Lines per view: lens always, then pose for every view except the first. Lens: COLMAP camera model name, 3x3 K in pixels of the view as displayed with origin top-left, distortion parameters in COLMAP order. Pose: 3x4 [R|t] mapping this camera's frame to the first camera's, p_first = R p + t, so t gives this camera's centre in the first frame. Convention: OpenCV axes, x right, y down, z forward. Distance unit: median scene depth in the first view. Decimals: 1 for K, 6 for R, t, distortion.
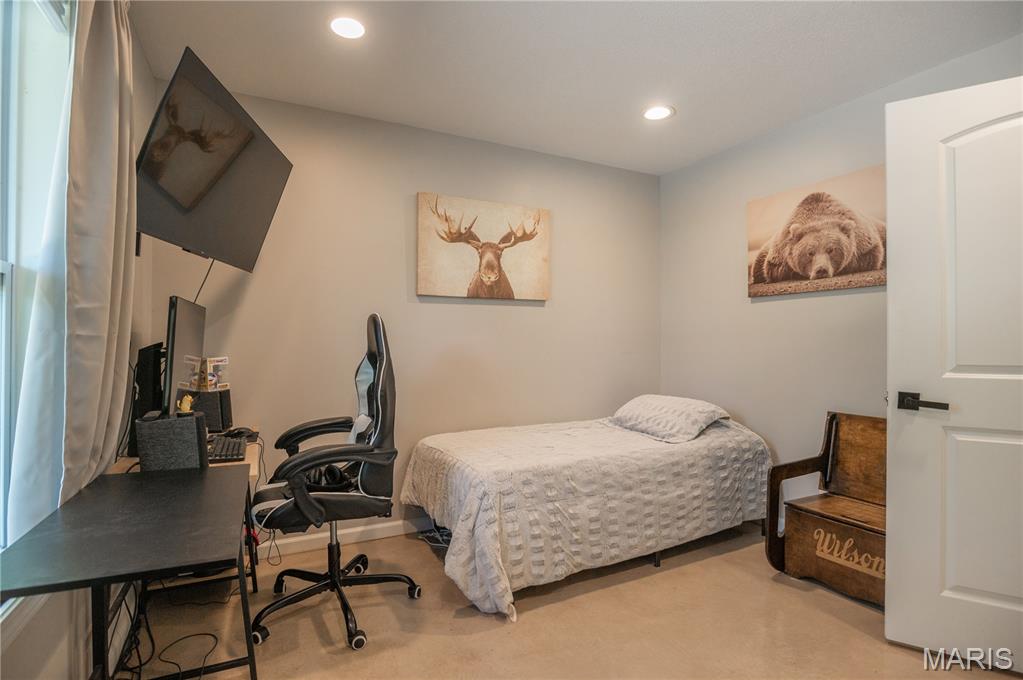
lens RADIAL K [[511.5, 0, 511.5], [0, 511.5, 340.0], [0, 0, 1]] dist [-0.001038, -0.000208]
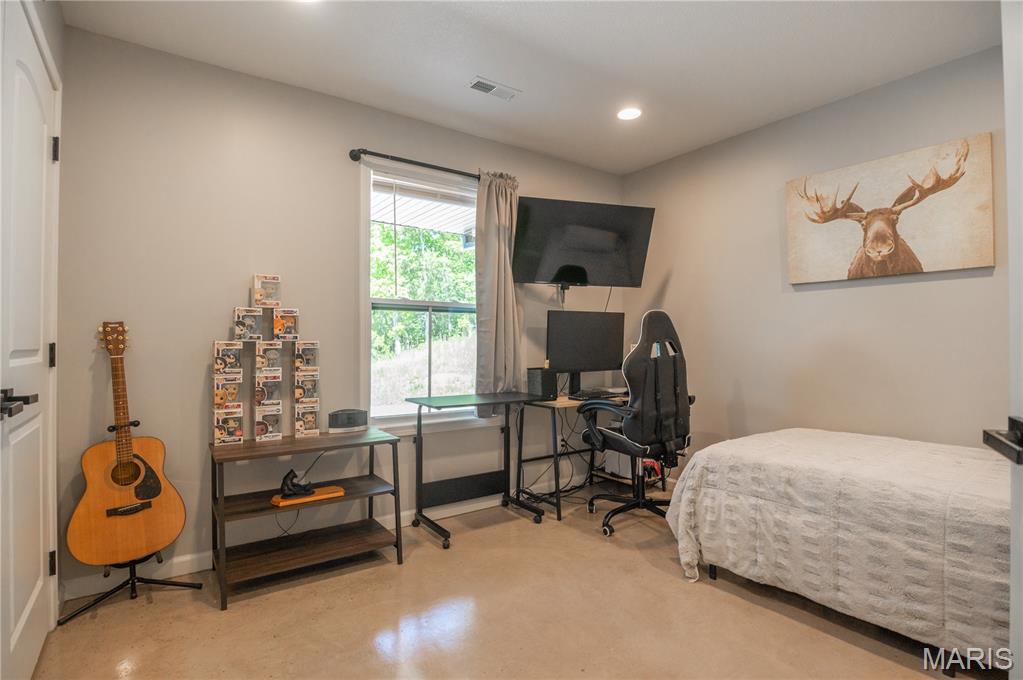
lens RADIAL K [[511.5, 0, 511.5], [0, 511.5, 340.0], [0, 0, 1]] dist [-0.001038, -0.000208]
pose [[0.142442, -0.006515, -0.989782, 0.694466], [0.002716, 0.999977, -0.006191, 0.023114], [0.989799, -0.001807, 0.142456, 0.308147]]
